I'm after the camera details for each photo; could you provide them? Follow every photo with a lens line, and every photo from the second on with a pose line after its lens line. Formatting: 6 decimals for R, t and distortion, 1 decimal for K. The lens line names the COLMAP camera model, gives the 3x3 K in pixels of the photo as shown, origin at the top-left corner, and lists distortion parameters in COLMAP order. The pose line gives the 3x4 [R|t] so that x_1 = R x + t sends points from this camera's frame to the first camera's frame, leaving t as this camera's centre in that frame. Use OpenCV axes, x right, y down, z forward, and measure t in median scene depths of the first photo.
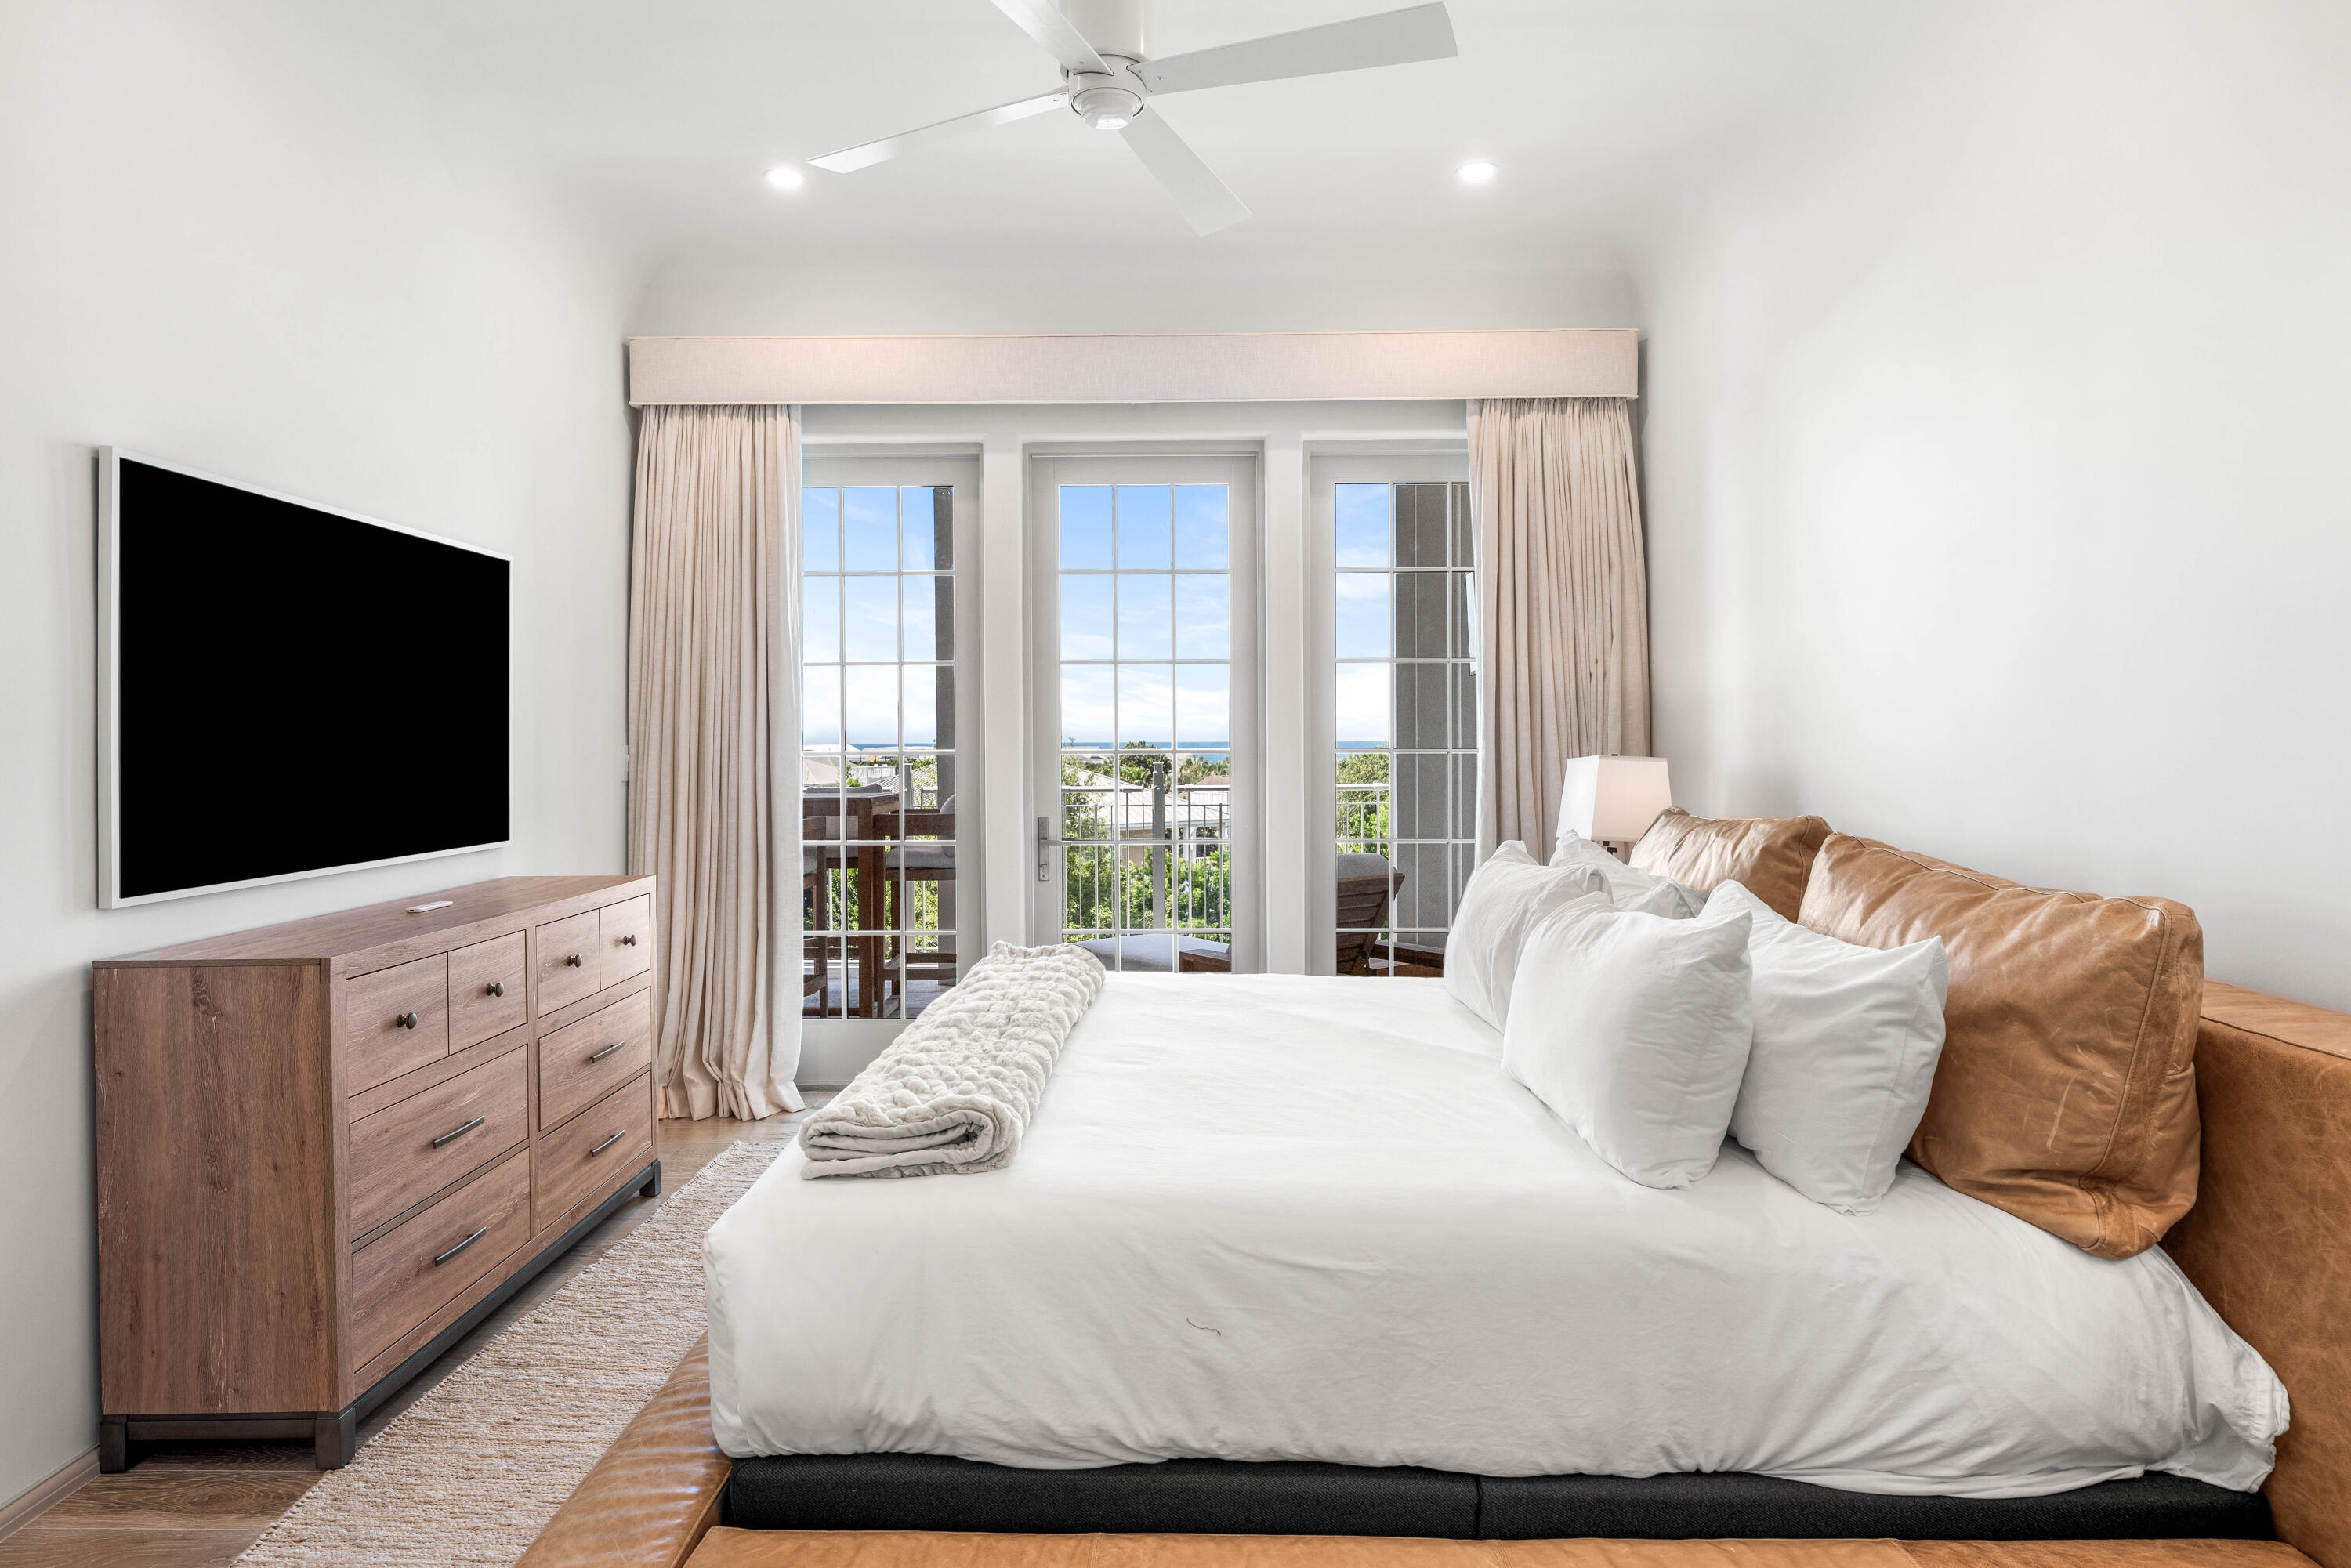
lens RADIAL K [[1335.3, 0, 1082.4], [0, 1335.3, 731.6], [0, 0, 1]] dist [0.008182, -0.001511]
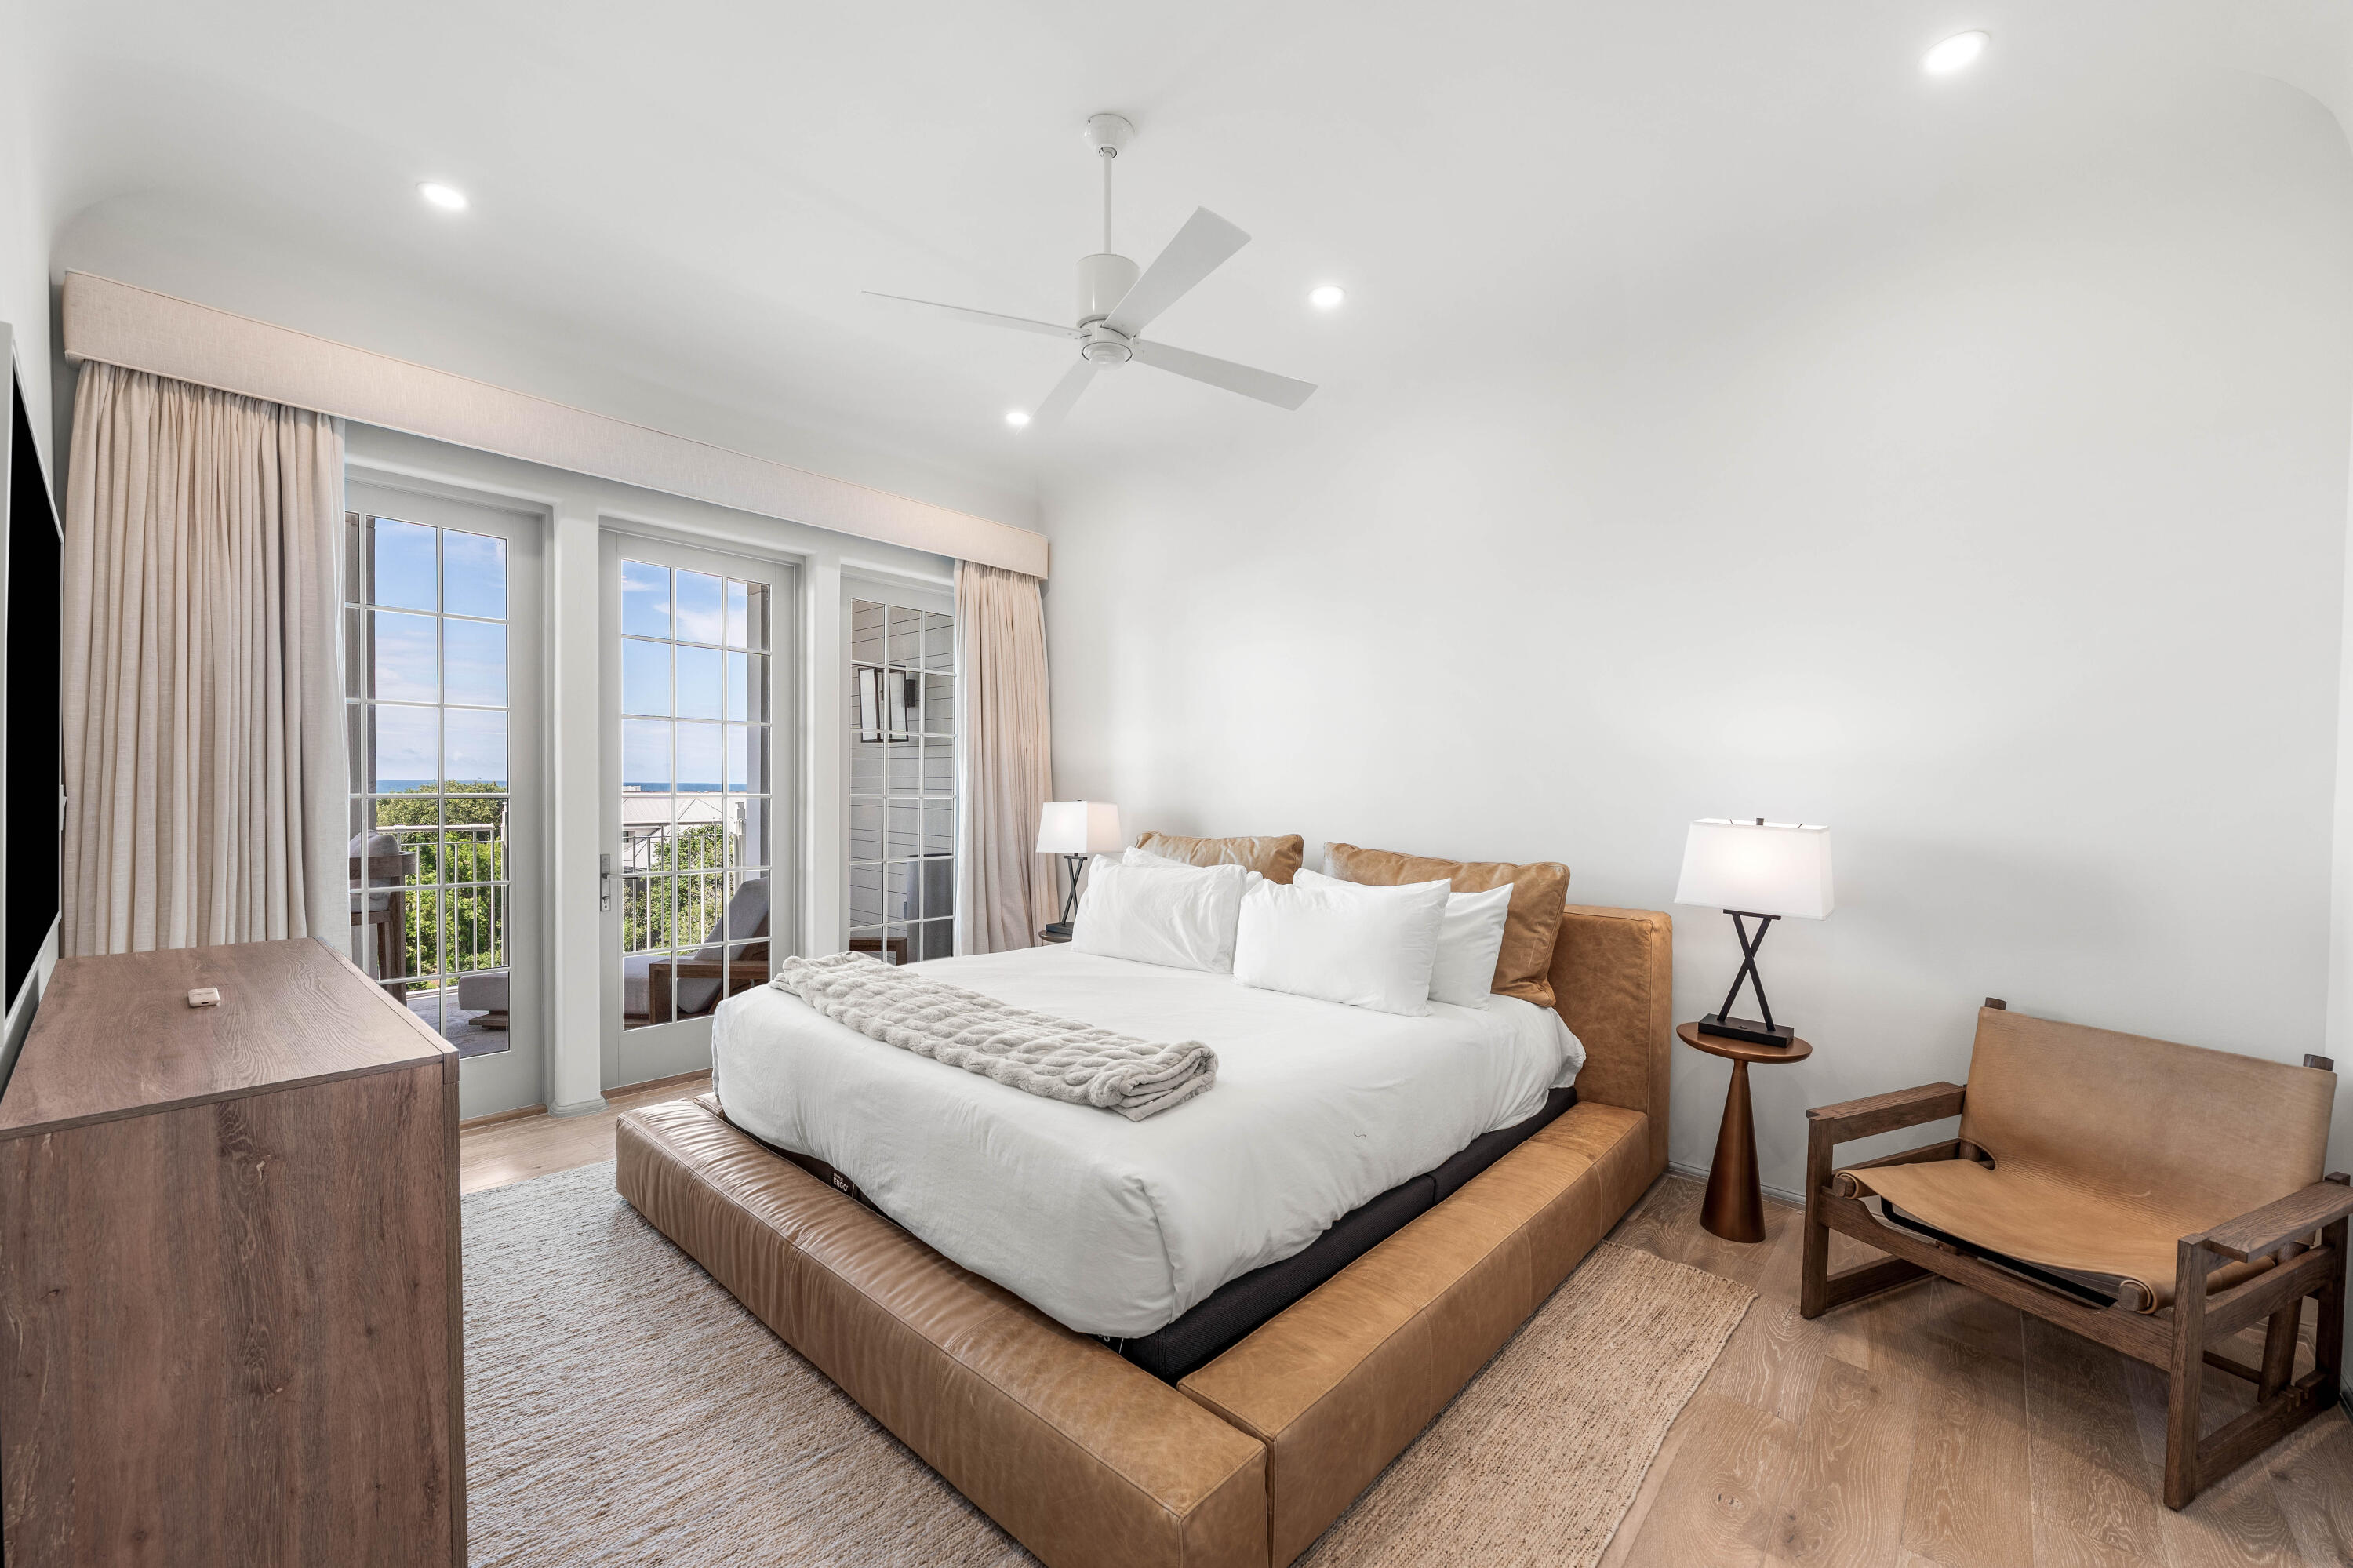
lens RADIAL K [[944.5, 0, 1187.8], [0, 944.5, 784.5], [0, 0, 1]] dist [0.000225, 0.000104]
pose [[0.640955, 0.014197, 0.767447, -0.722679], [-0.019223, 0.999812, -0.002441, -0.003480], [-0.767338, -0.013188, 0.641107, 0.279374]]
